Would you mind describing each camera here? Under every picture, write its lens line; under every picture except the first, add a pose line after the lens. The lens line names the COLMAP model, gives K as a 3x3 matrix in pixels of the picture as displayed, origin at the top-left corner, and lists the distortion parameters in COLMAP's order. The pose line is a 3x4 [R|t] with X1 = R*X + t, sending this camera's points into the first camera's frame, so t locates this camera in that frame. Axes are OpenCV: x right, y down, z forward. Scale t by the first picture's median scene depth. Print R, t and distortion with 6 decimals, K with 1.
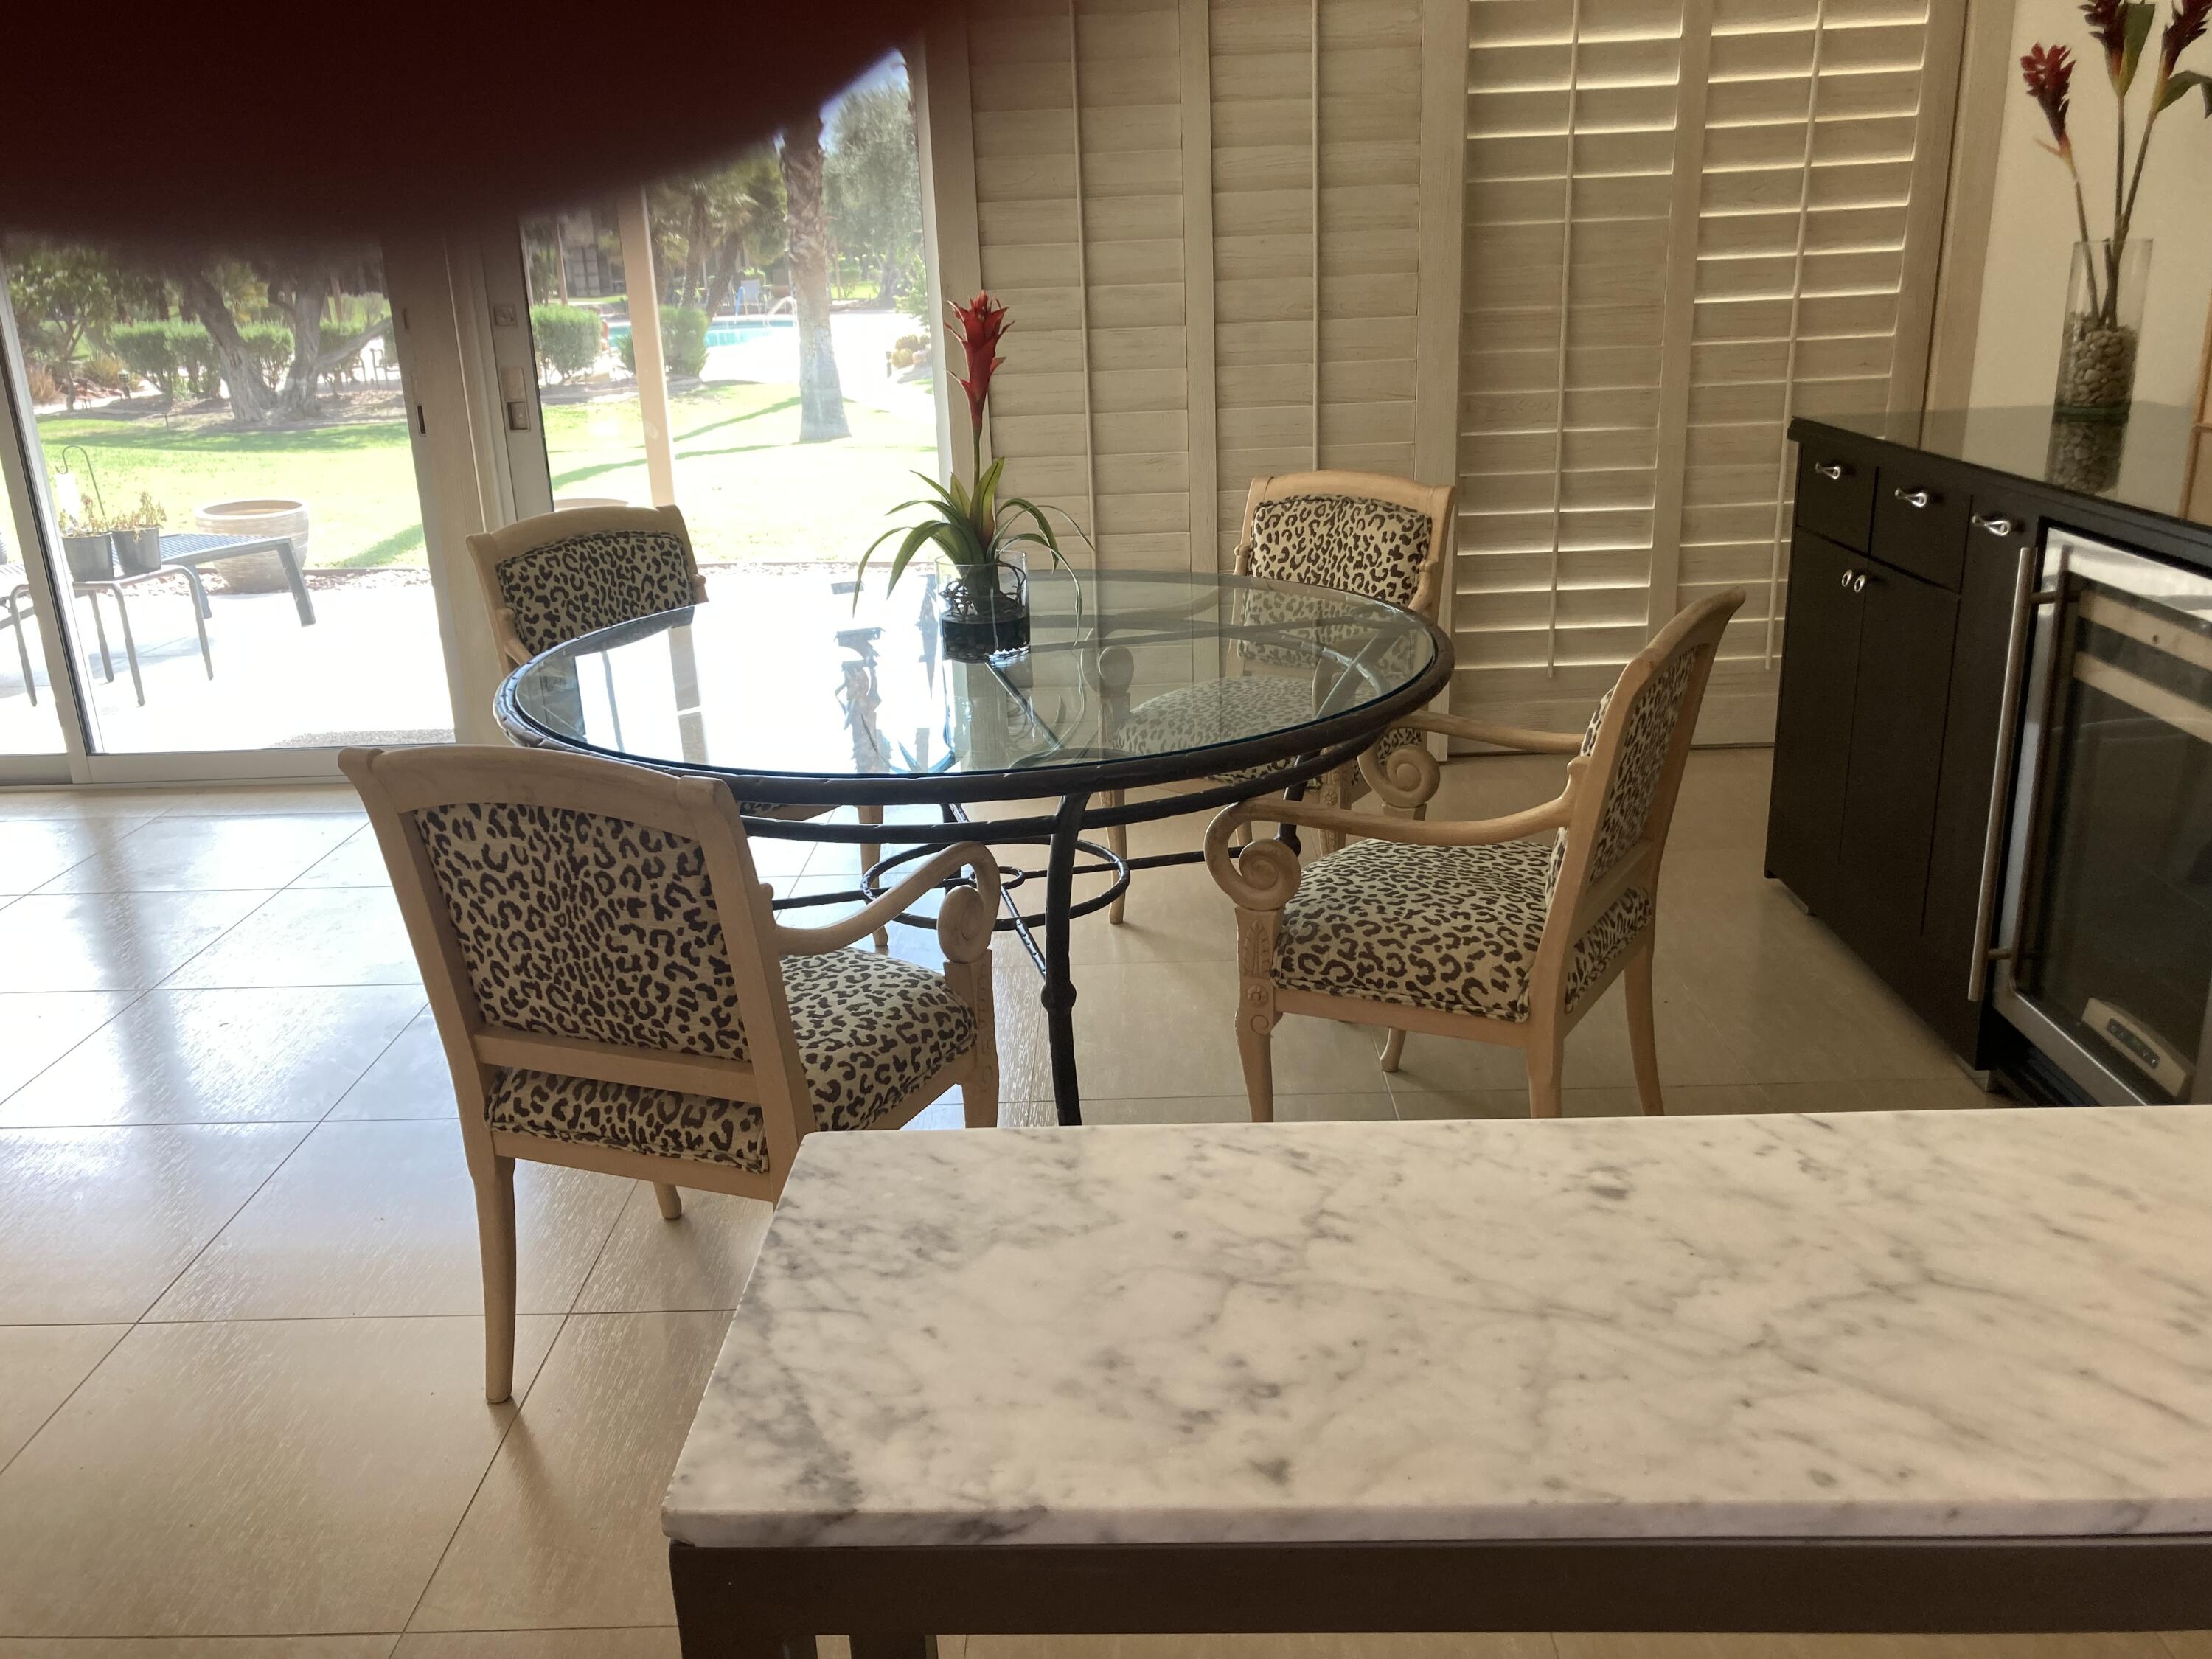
lens RADIAL K [[1845.9, 0, 1120.4], [0, 1845.9, 852.6], [0, 0, 1]] dist [0.051261, -0.059139]
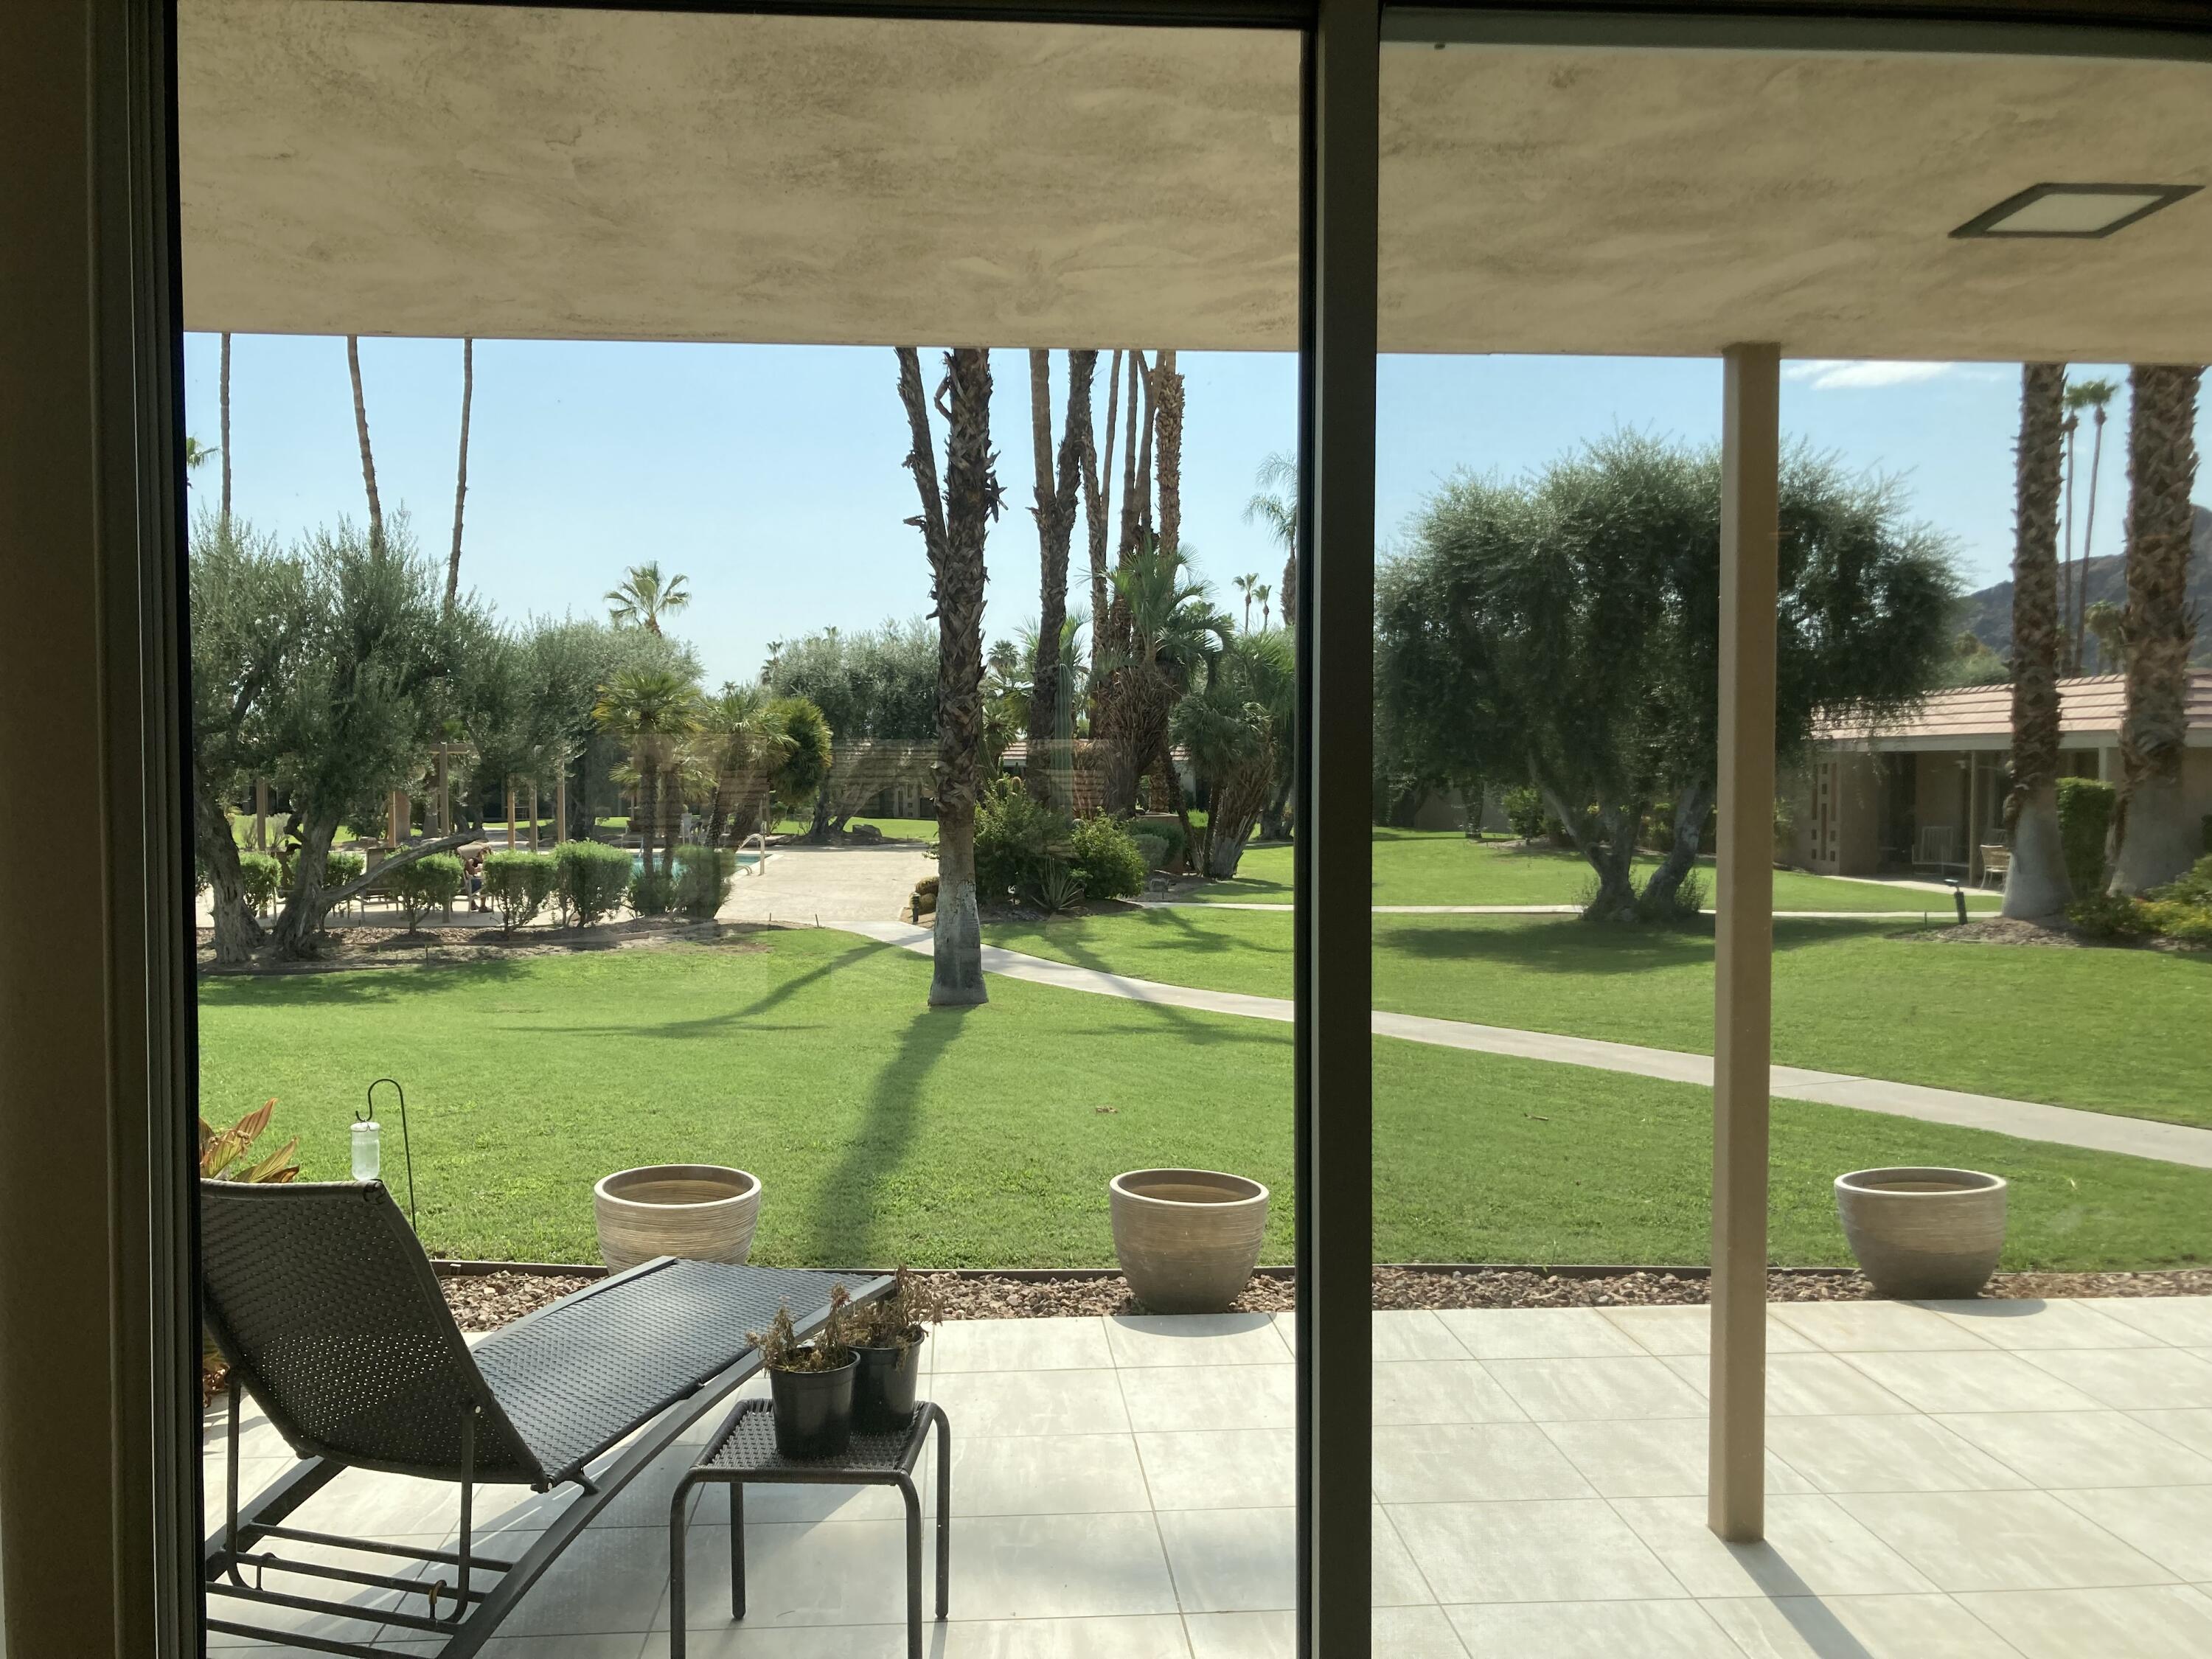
lens RADIAL K [[1845.9, 0, 1086.1], [0, 1845.9, 846.8], [0, 0, 1]] dist [0.051261, -0.059139]
pose [[0.996484, 0.031485, 0.077647, -0.854763], [-0.008396, 0.959572, -0.281339, -0.255527], [-0.083366, 0.279698, 0.956462, 0.728712]]
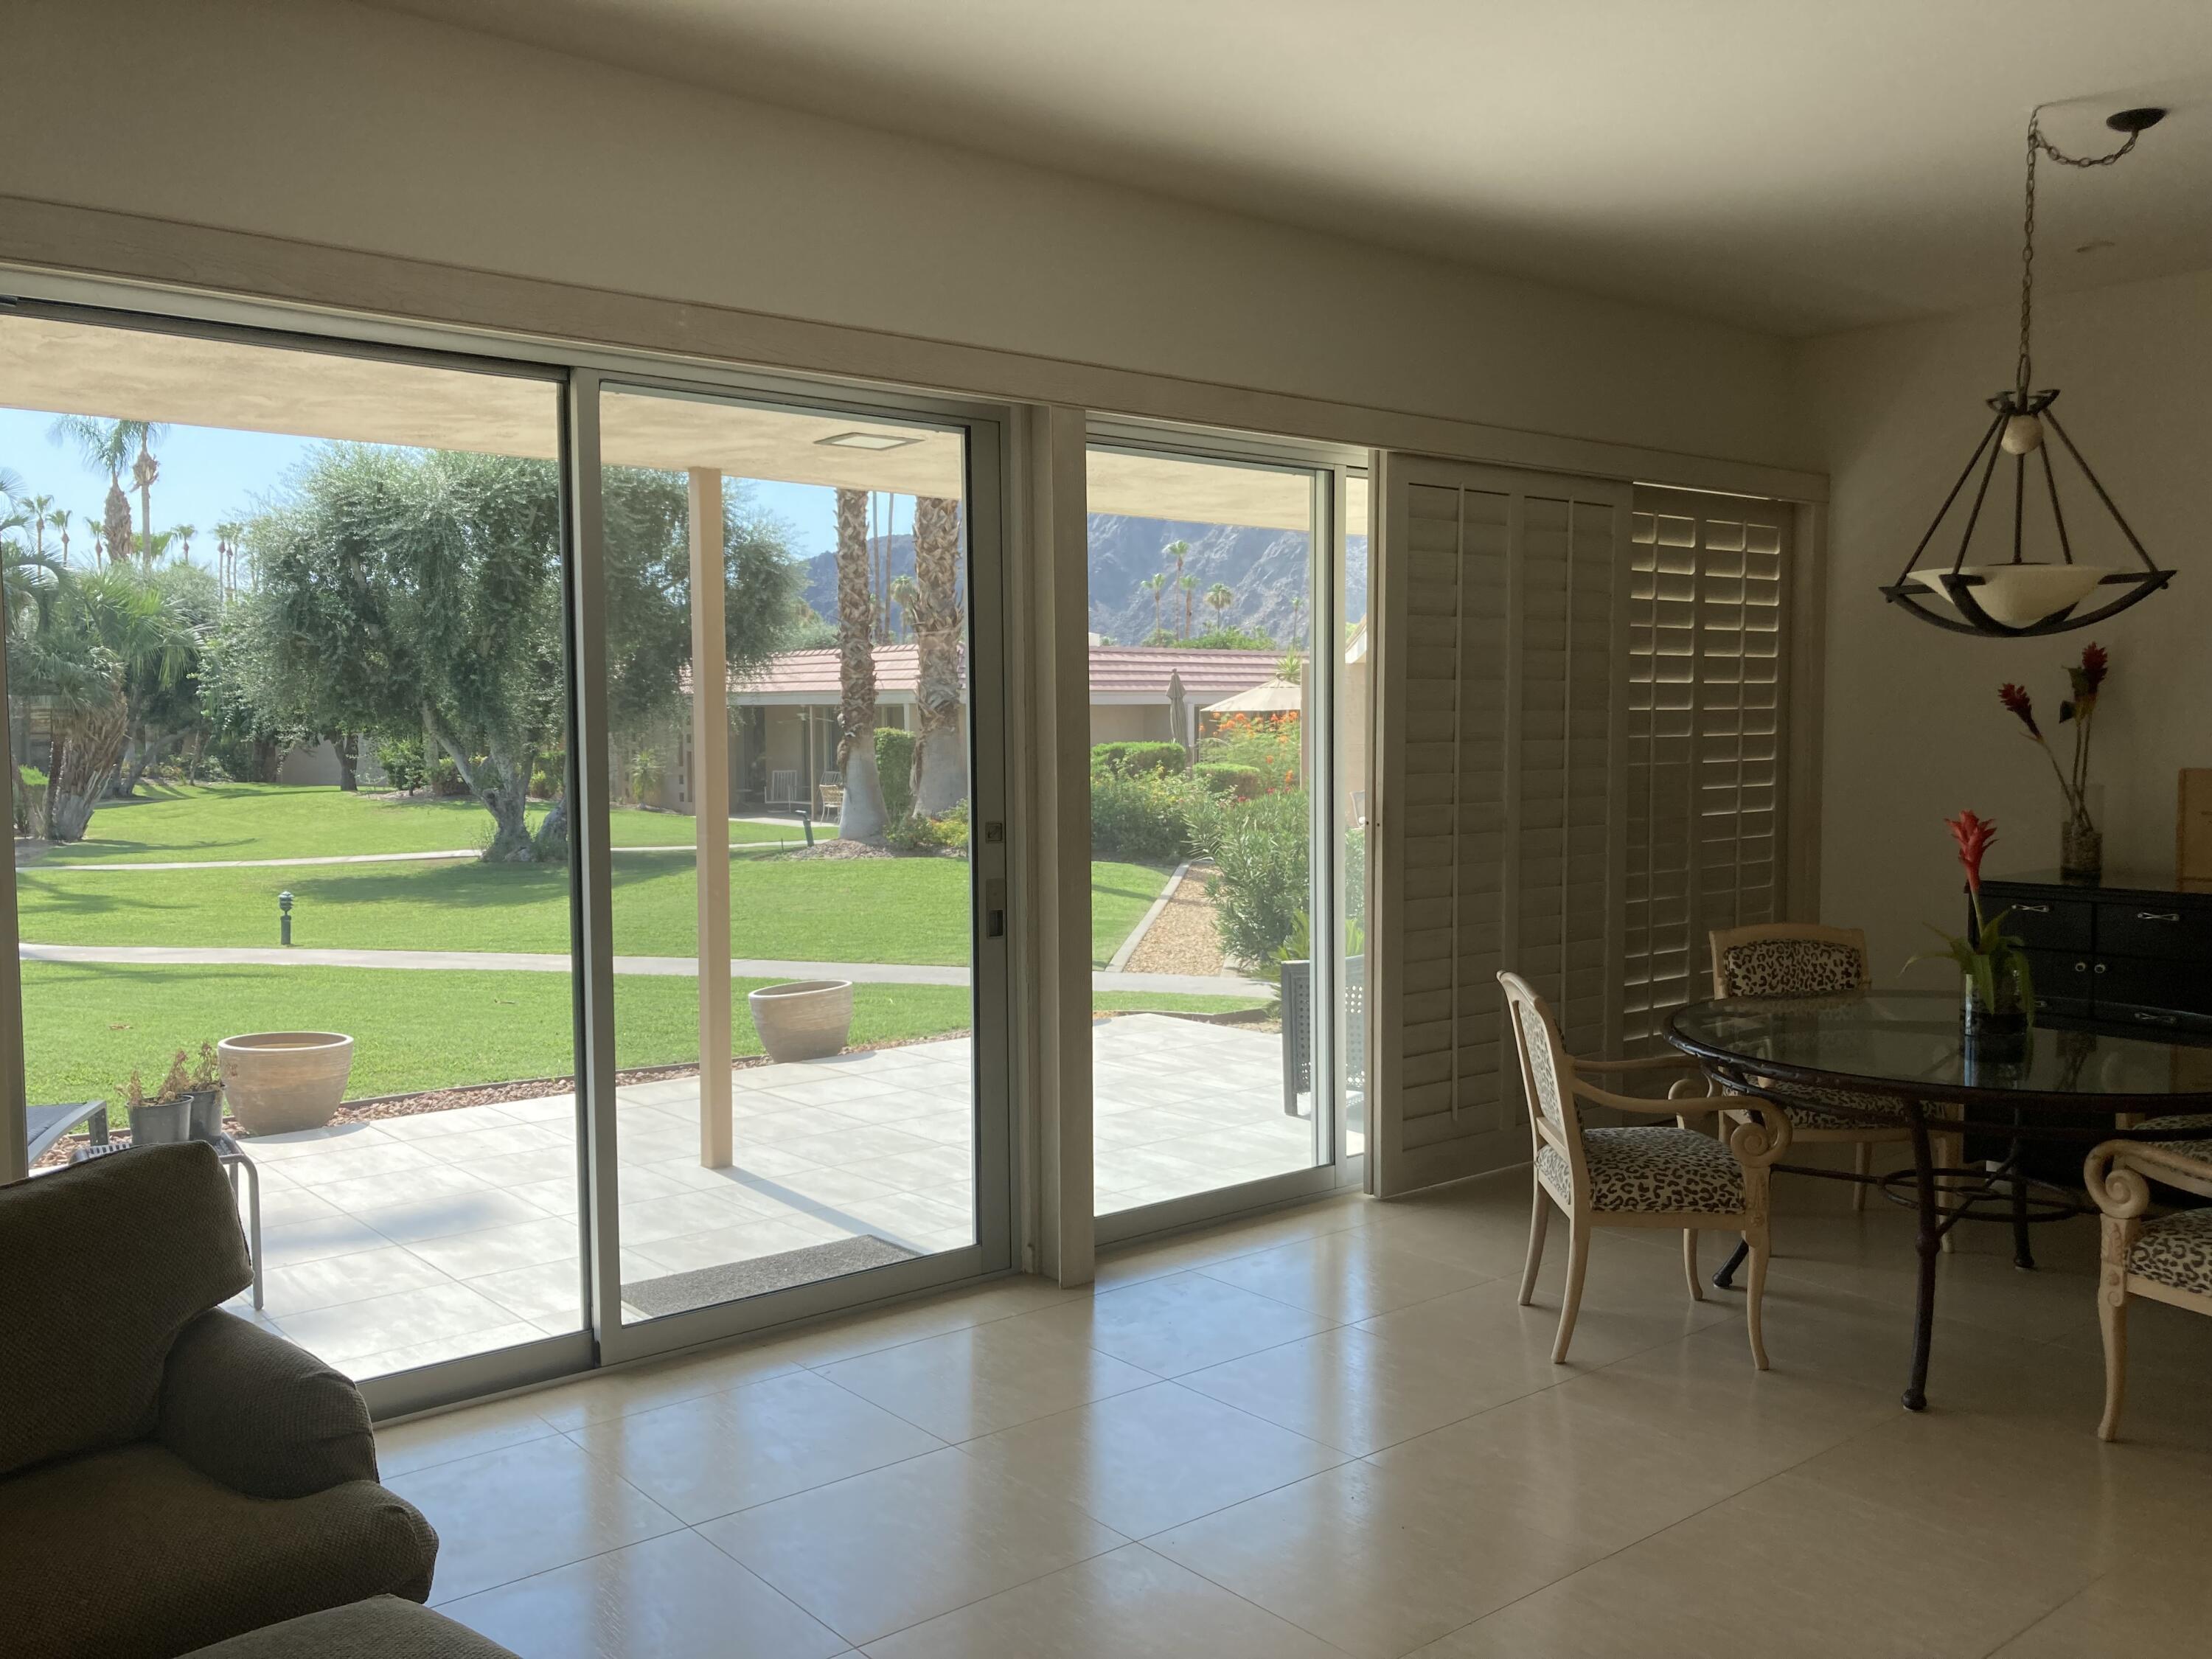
lens RADIAL K [[1845.9, 0, 1143.2], [0, 1845.9, 846.8], [0, 0, 1]] dist [0.051261, -0.059139]
pose [[0.764111, -0.011338, 0.644985, -1.204828], [0.183483, 0.962368, -0.200454, -0.059121], [-0.618441, 0.271513, 0.737436, 0.197072]]
